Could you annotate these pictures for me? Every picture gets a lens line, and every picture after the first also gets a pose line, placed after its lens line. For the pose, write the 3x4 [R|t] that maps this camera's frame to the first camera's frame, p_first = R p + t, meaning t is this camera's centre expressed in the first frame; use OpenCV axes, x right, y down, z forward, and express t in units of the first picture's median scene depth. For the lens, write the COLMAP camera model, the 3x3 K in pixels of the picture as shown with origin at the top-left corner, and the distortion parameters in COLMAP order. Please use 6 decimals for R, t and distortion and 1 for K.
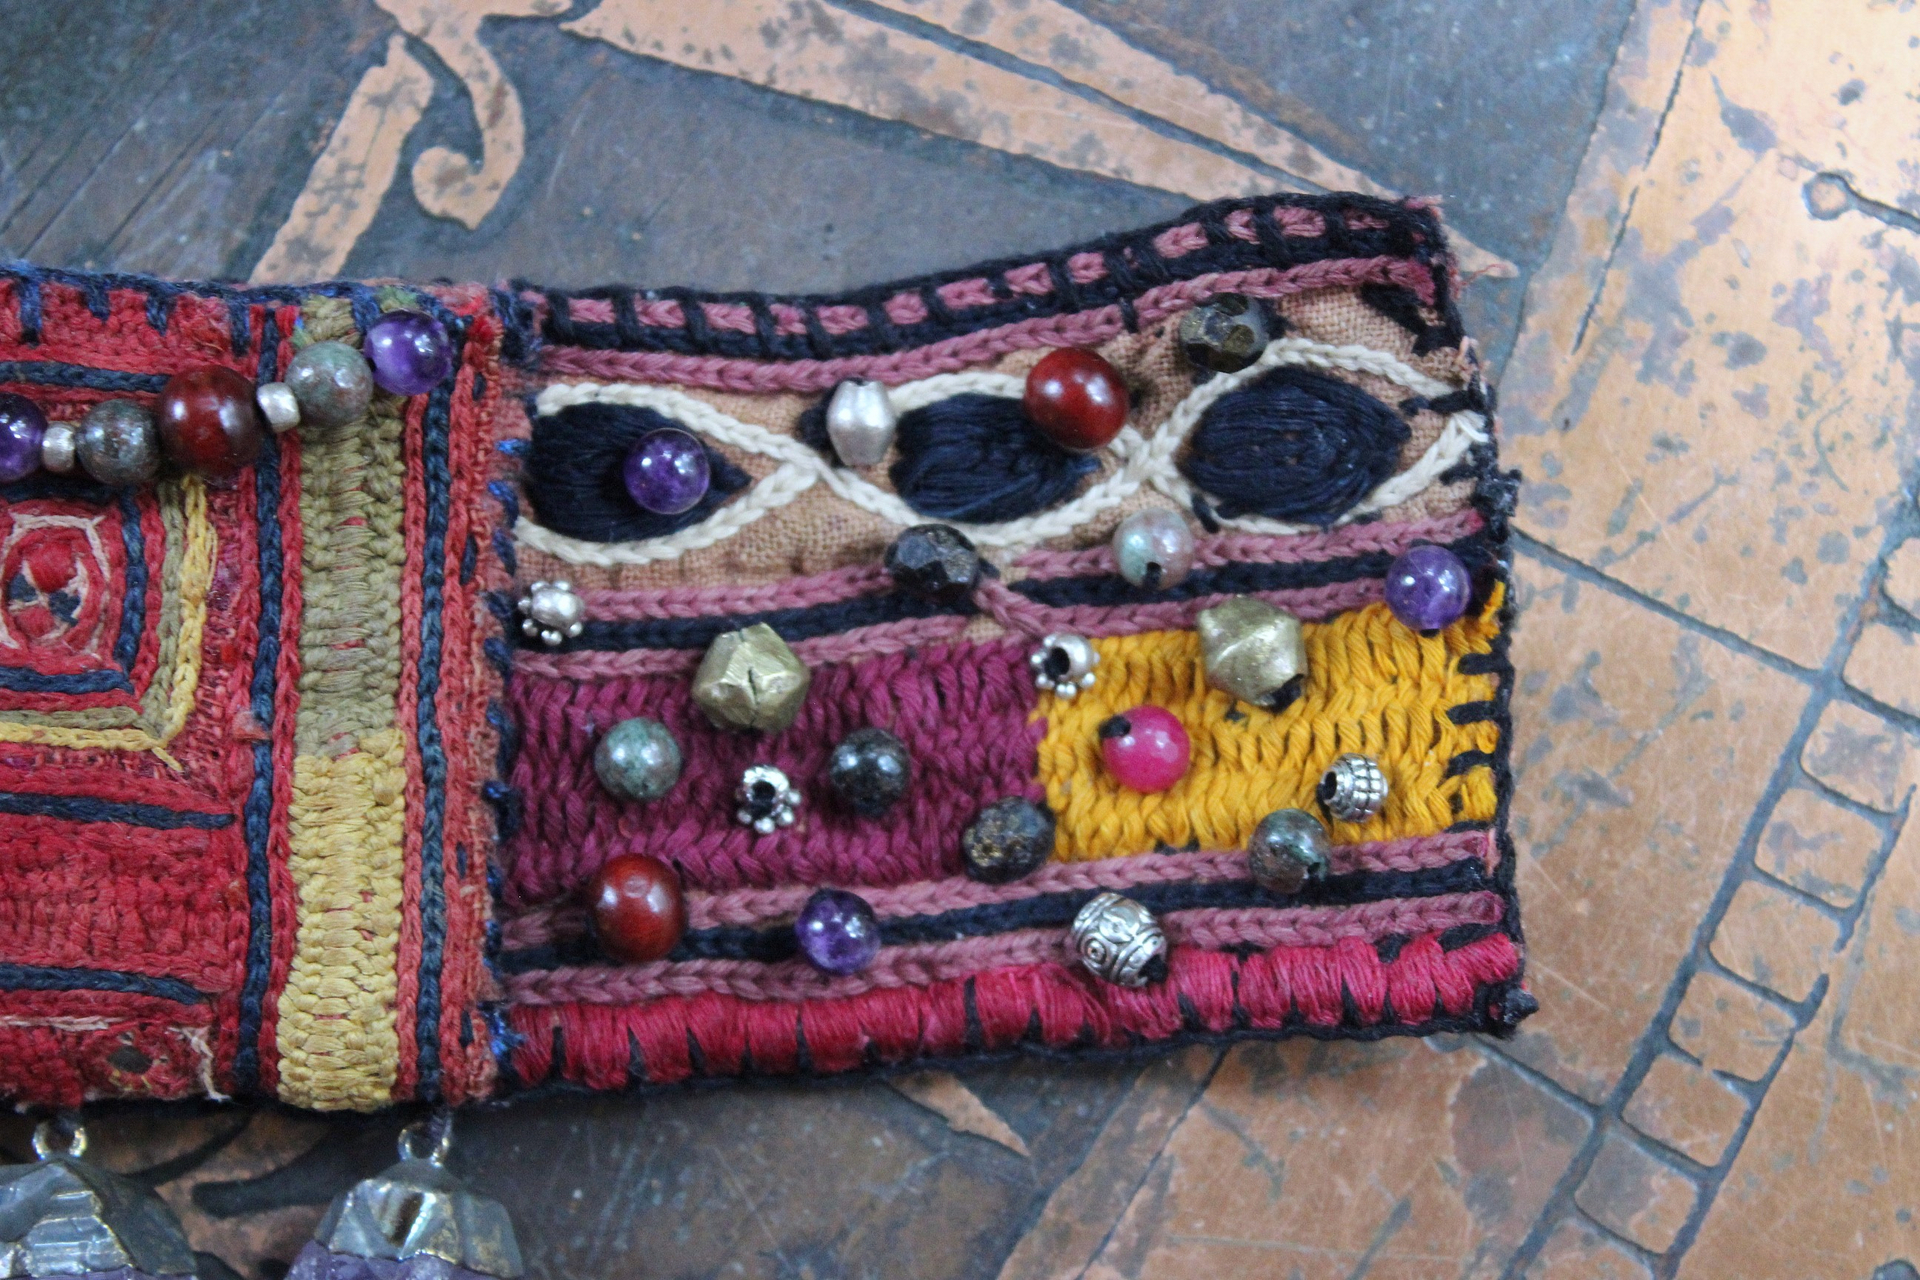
lens RADIAL K [[4052.1, 0, 960.0], [0, 4052.1, 640.0], [0, 0, 1]] dist [0.019645, 0.195405]
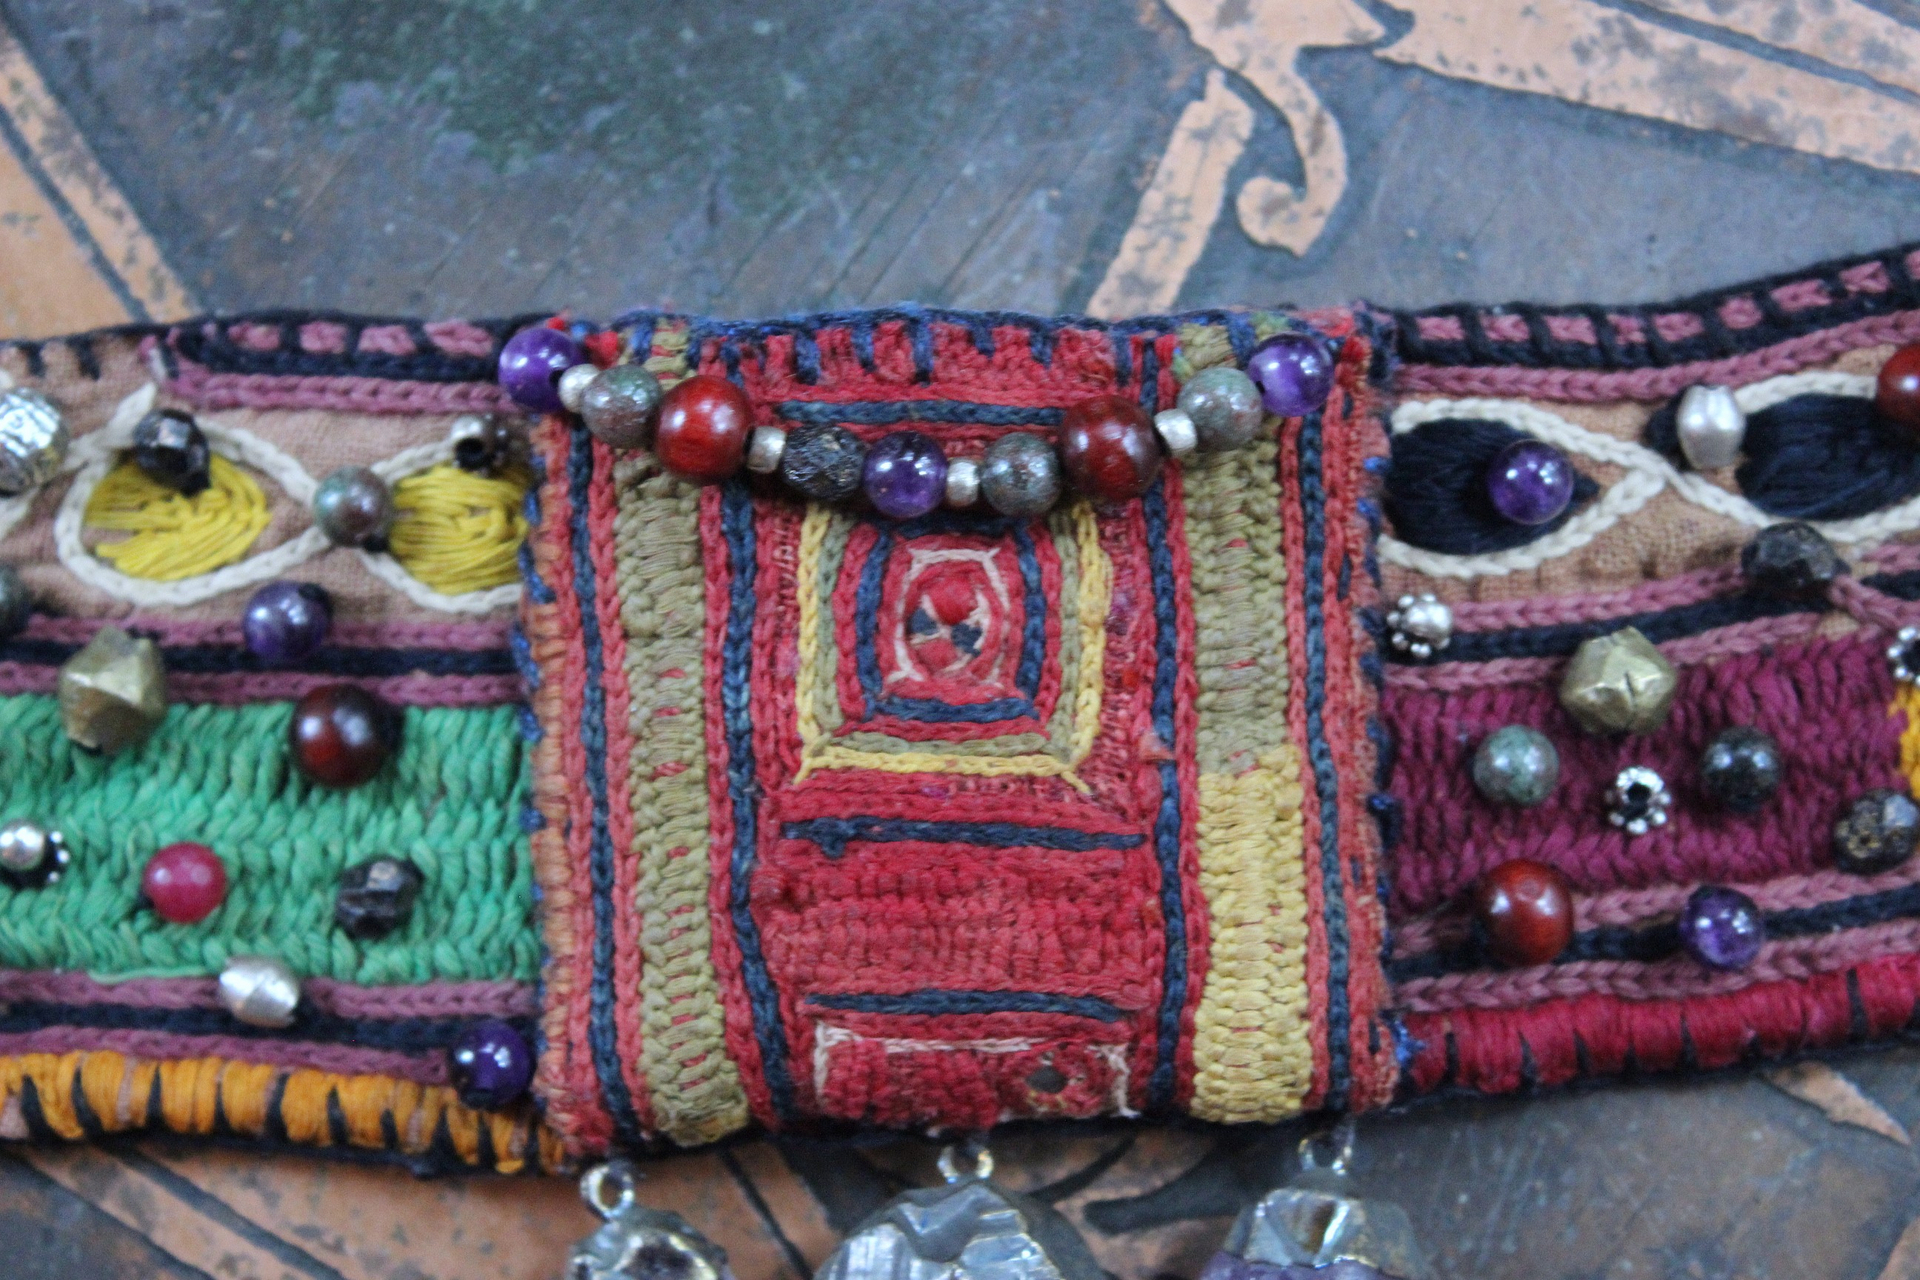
lens RADIAL K [[4052.1, 0, 960.0], [0, 4052.1, 640.0], [0, 0, 1]] dist [0.019645, 0.195405]
pose [[0.998779, -0.042773, -0.024718, -0.194141], [0.042330, 0.998938, -0.018181, 0.010562], [0.025470, 0.017113, 0.999529, -0.019859]]
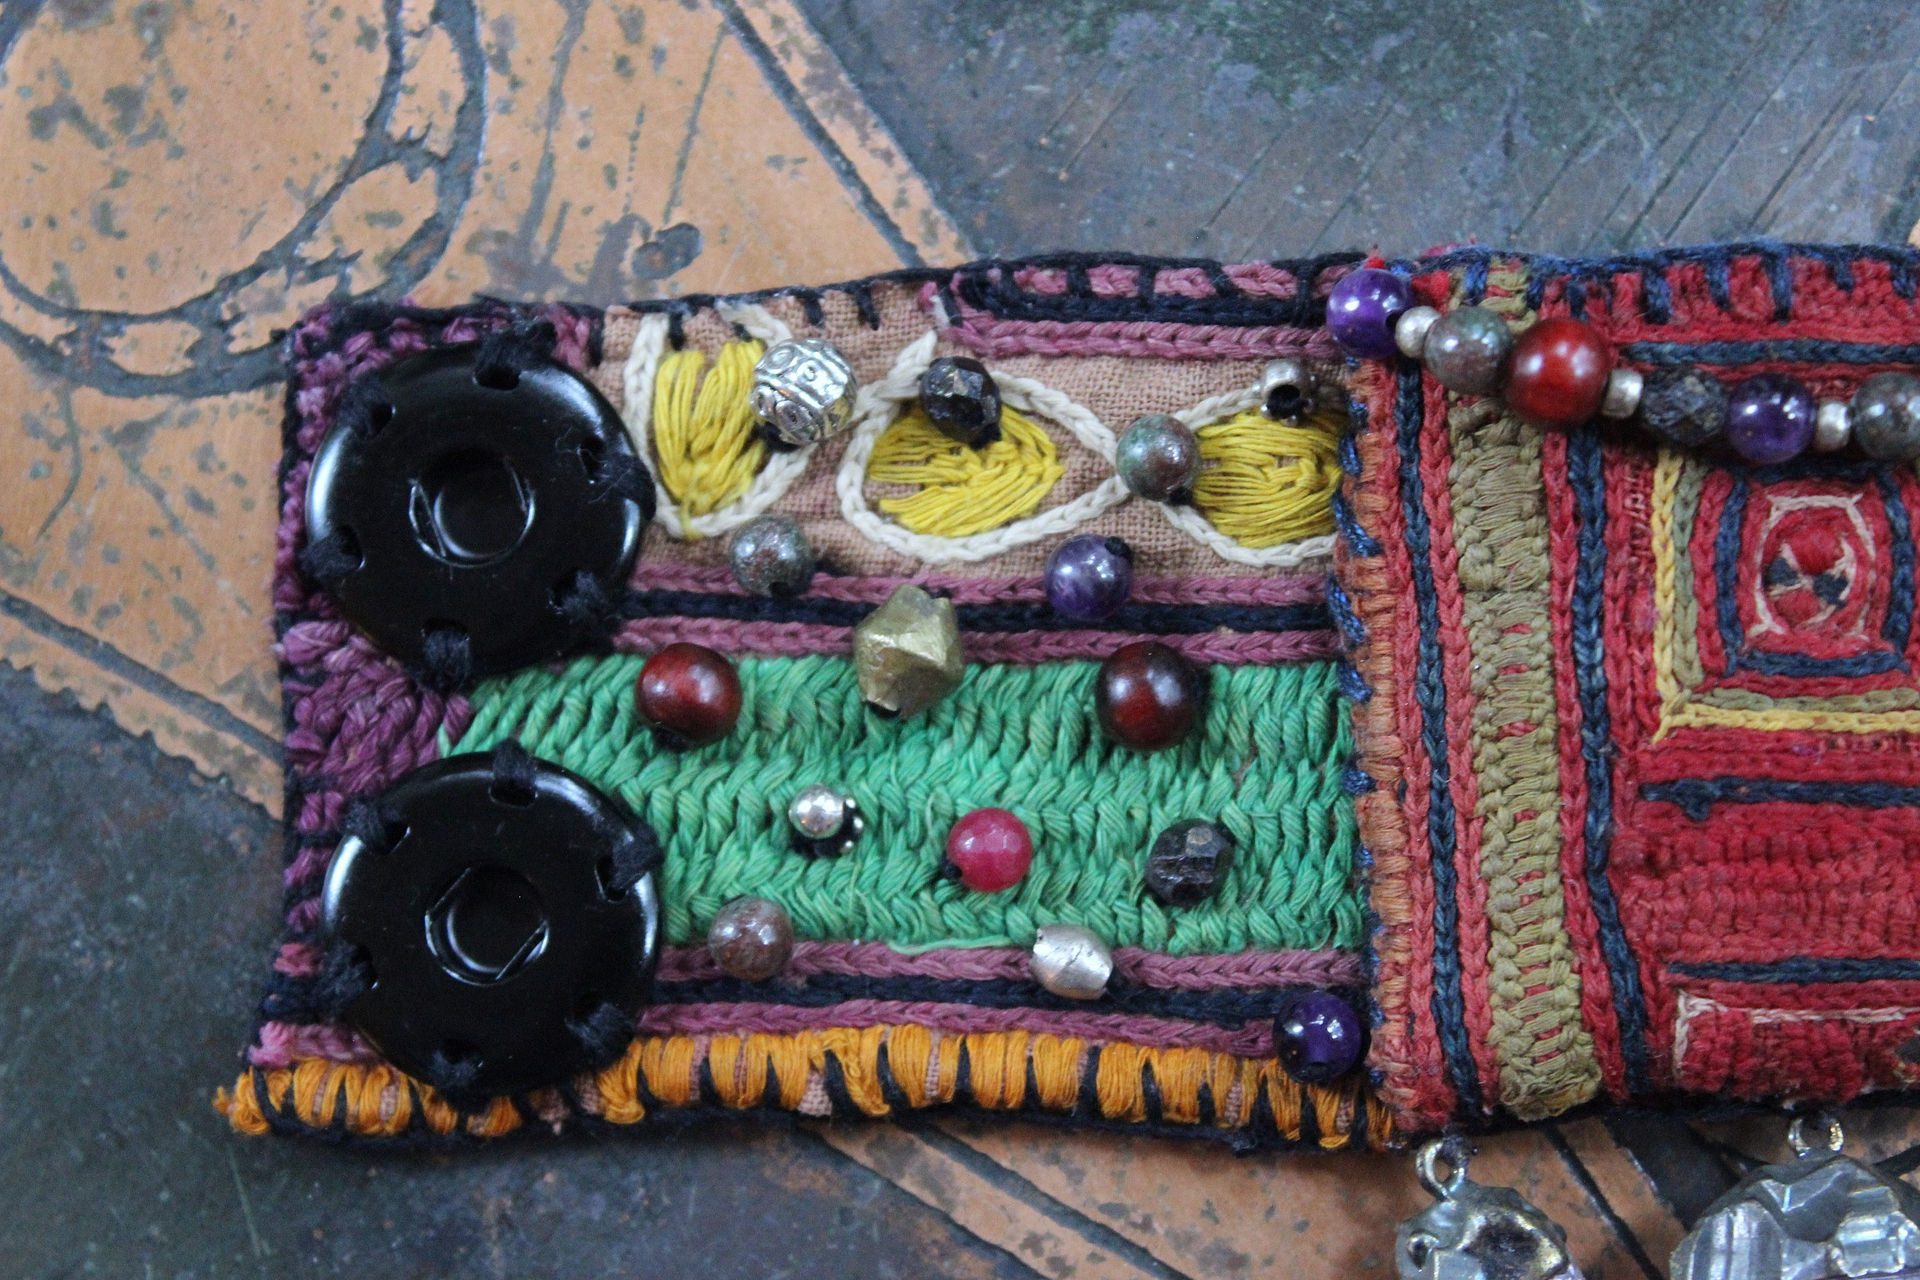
lens RADIAL K [[4052.1, 0, 960.0], [0, 4052.1, 640.0], [0, 0, 1]] dist [0.019645, 0.195405]
pose [[0.997033, -0.052825, -0.055995, -0.369455], [0.053040, 0.998590, 0.002362, -0.009160], [0.055792, -0.005325, 0.998428, 0.015537]]
